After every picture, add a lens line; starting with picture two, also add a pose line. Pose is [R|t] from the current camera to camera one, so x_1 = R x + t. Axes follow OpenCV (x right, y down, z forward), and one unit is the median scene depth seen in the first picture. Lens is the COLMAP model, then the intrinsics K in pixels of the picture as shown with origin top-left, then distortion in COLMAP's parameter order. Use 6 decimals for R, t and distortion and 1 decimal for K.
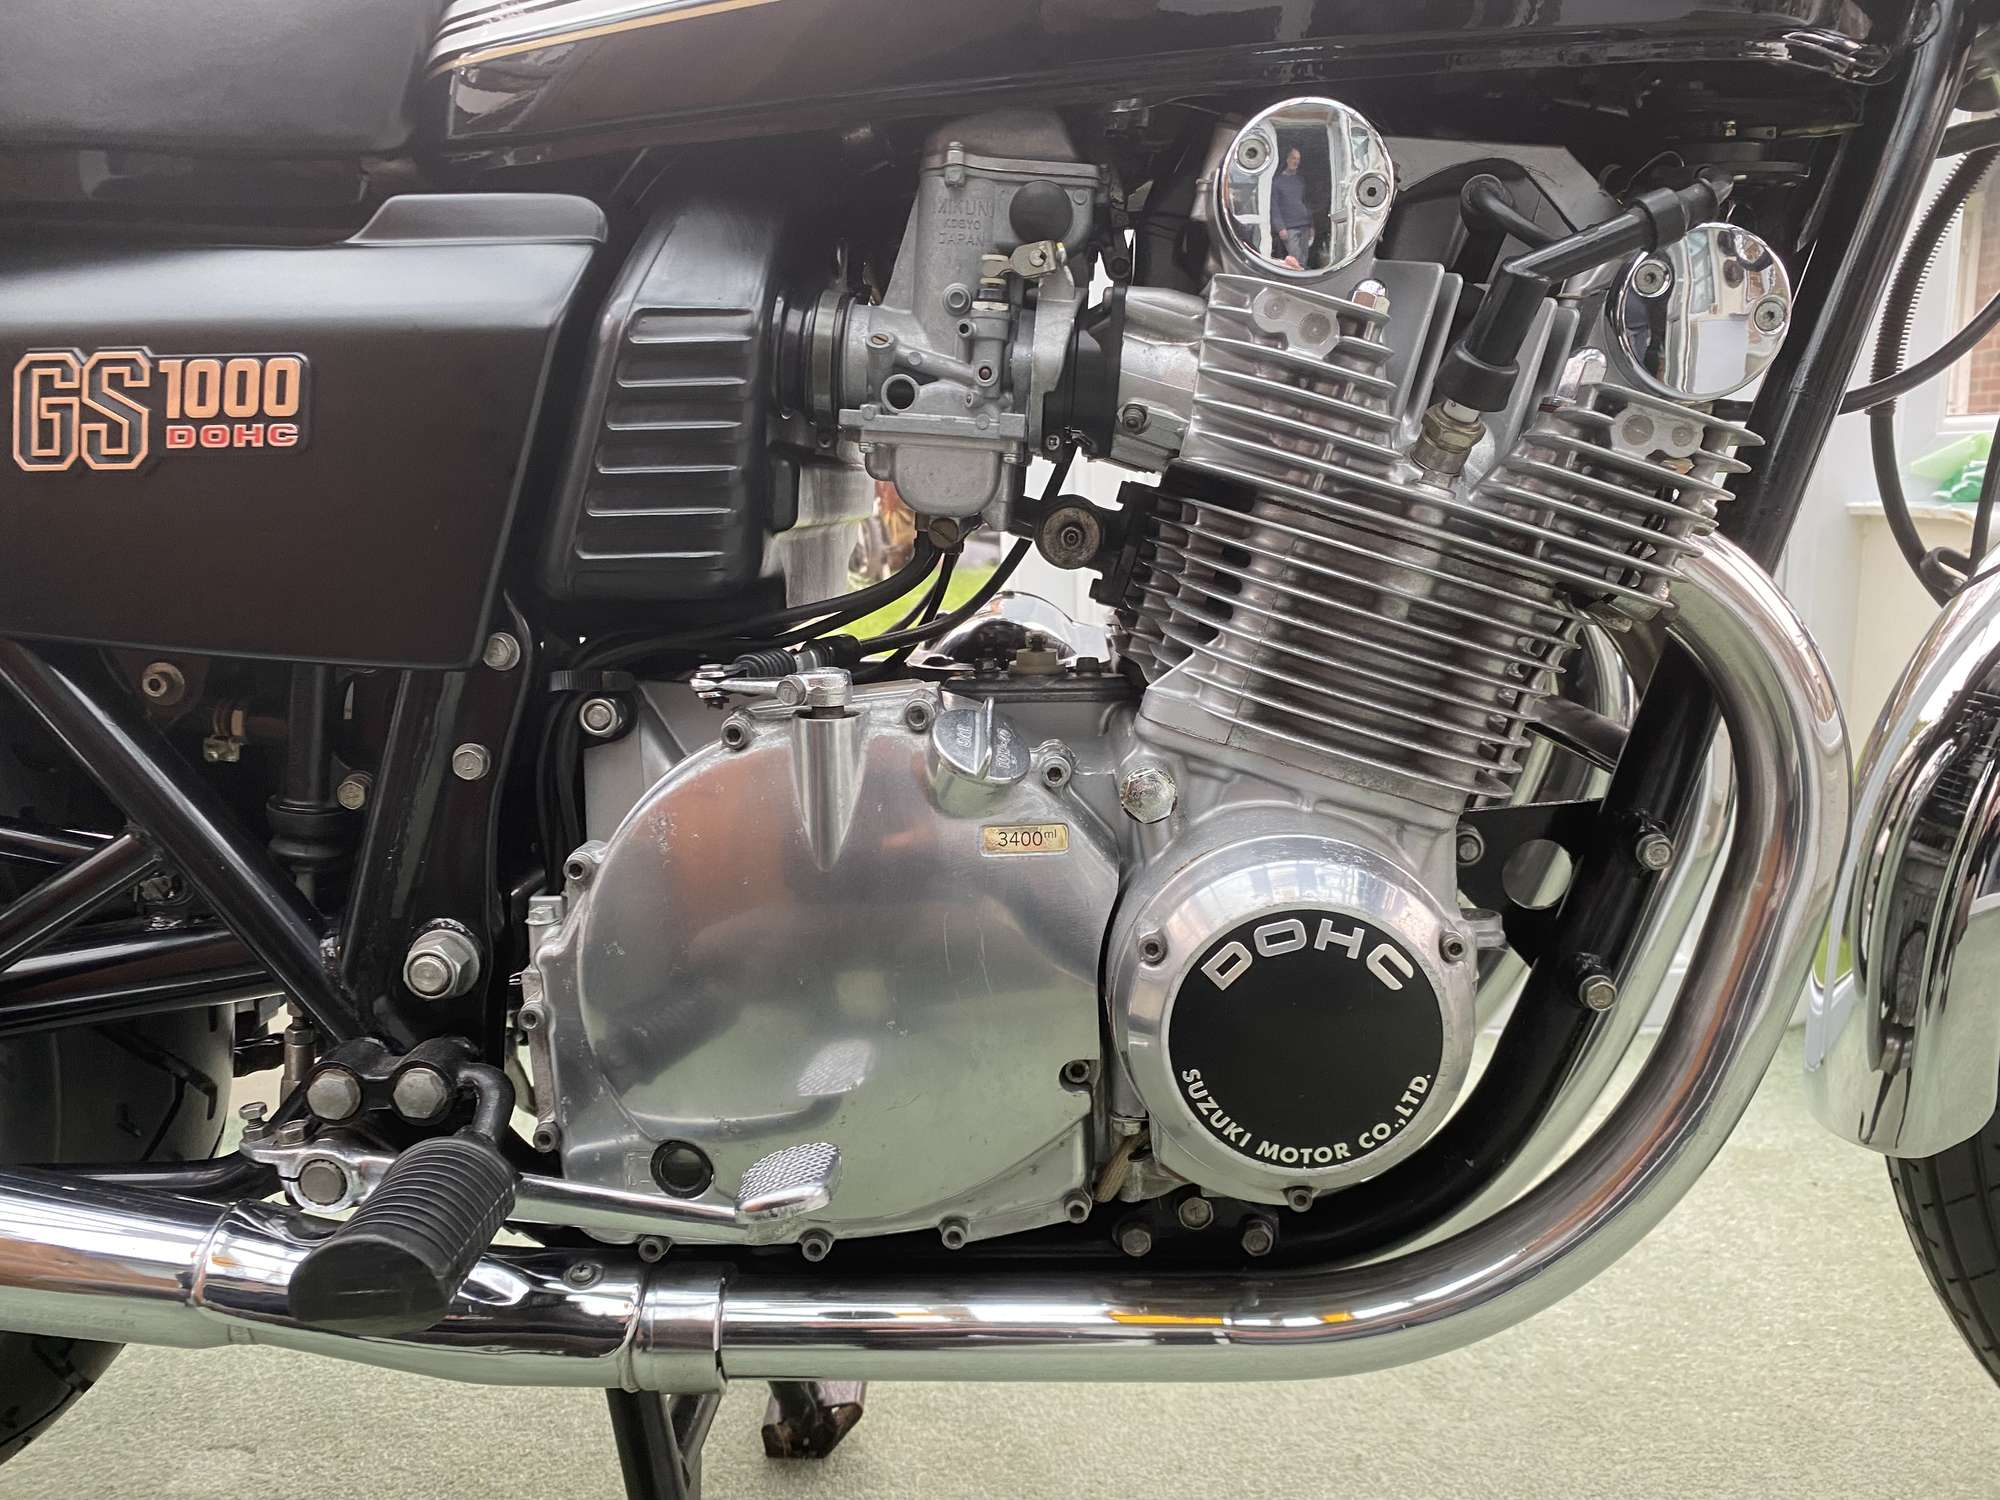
lens RADIAL K [[1532.3, 0, 1006.1], [0, 1532.3, 770.4], [0, 0, 1]] dist [0.031452, -0.023680]
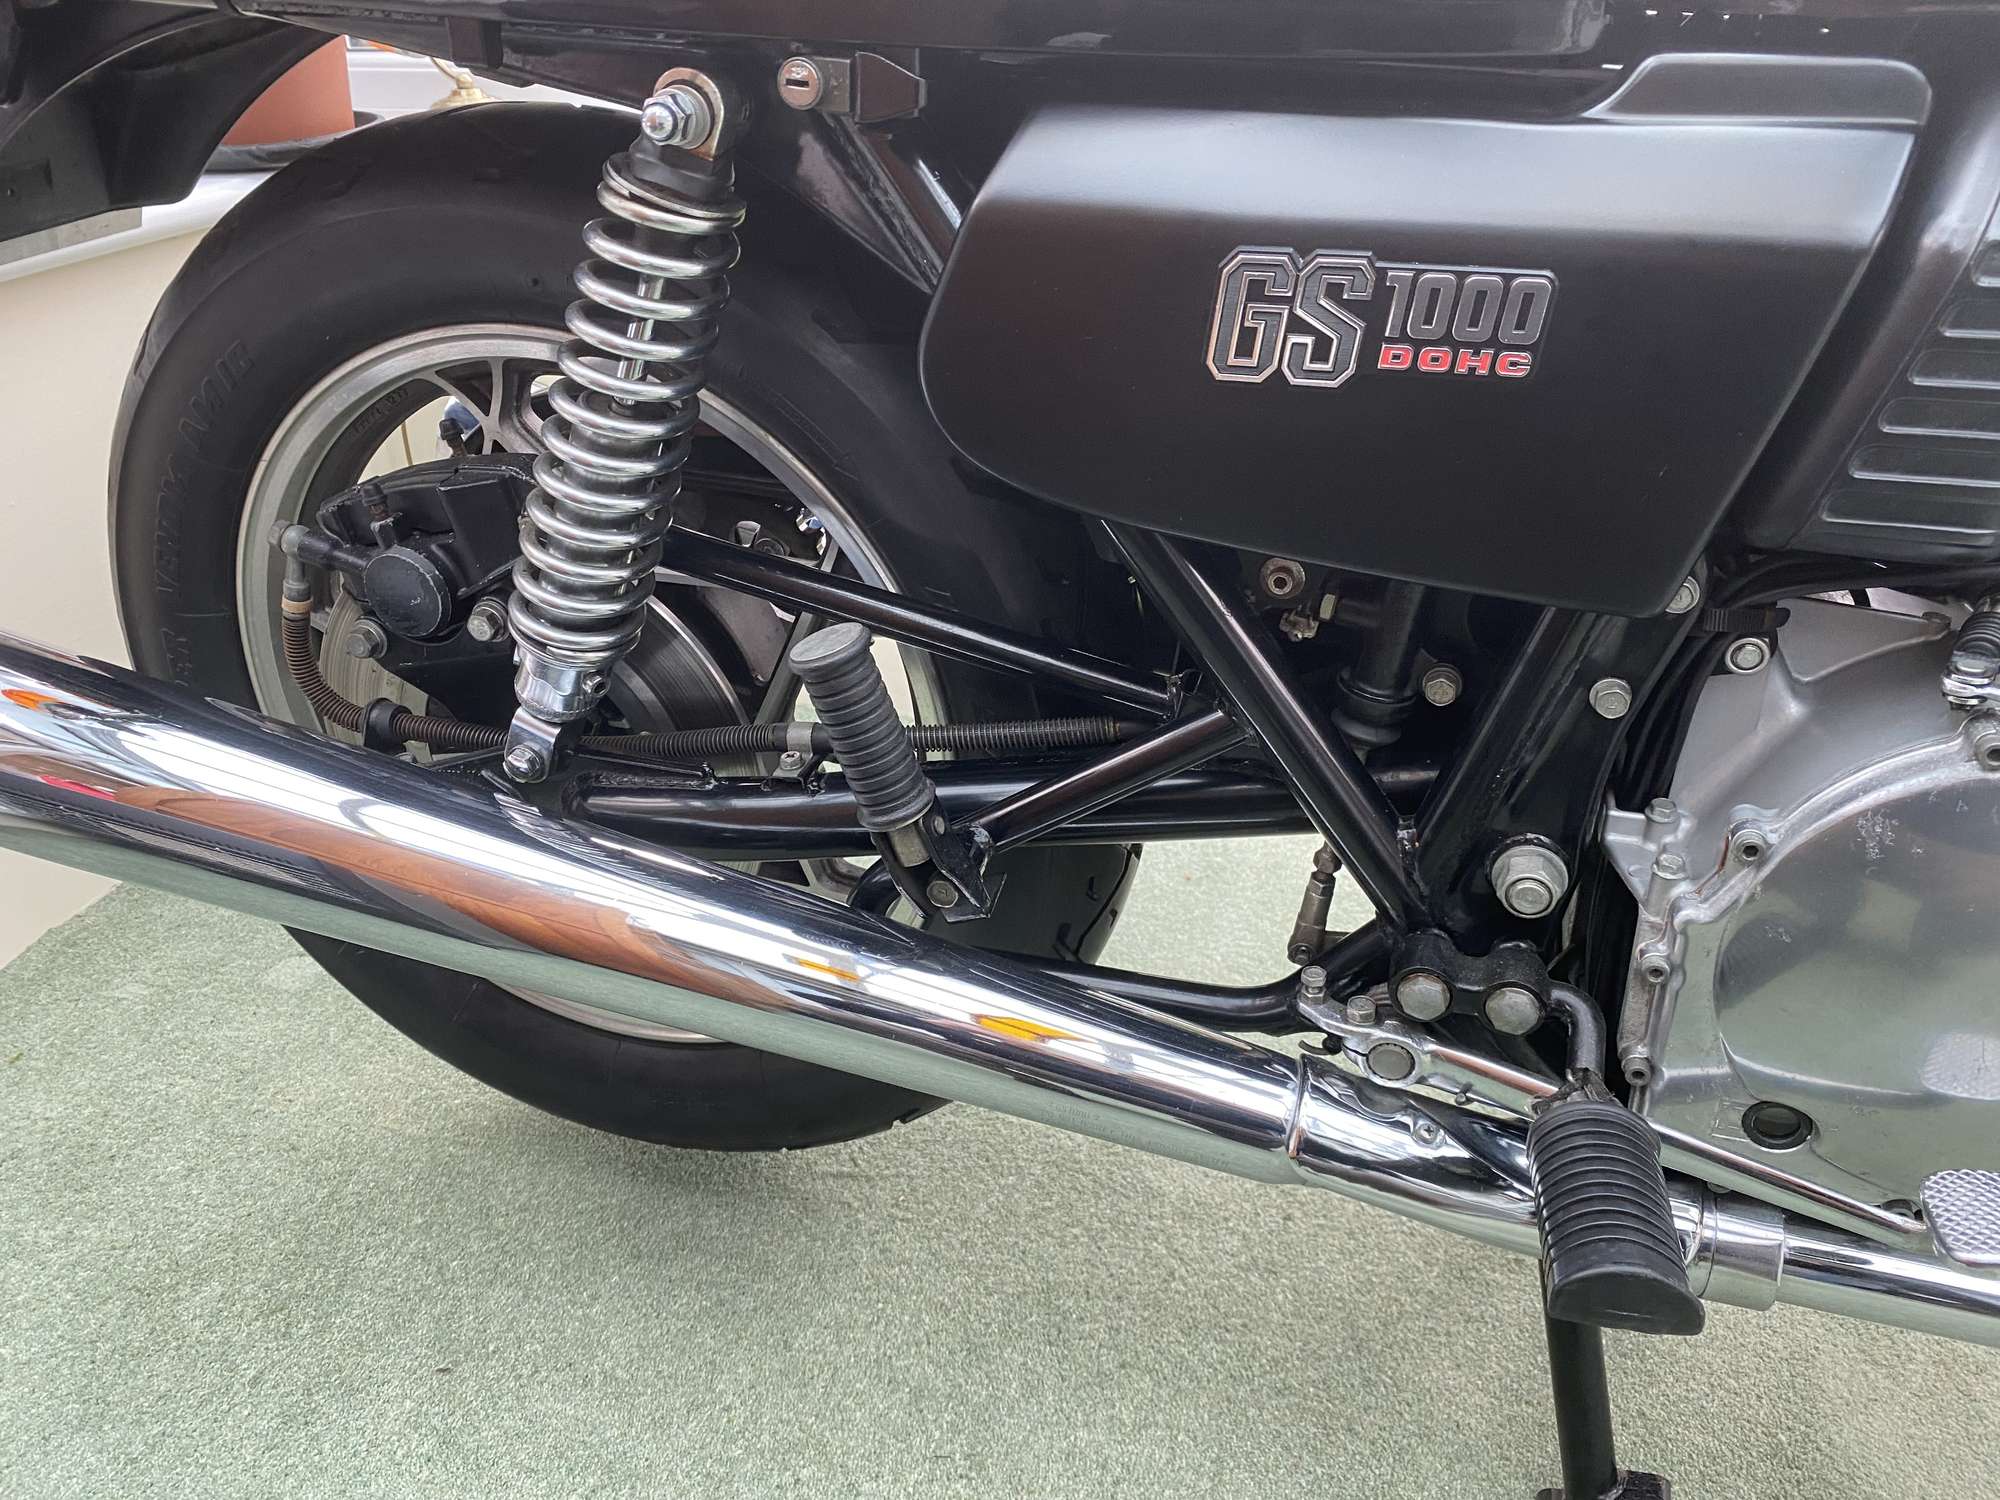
lens RADIAL K [[1517.7, 0, 1002.3], [0, 1517.7, 722.8], [0, 0, 1]] dist [-0.002851, -0.007003]
pose [[0.967556, 0.122179, -0.221151, -0.534900], [-0.047642, 0.947827, 0.315205, -0.282651], [0.248125, -0.294442, 0.922896, 0.053251]]
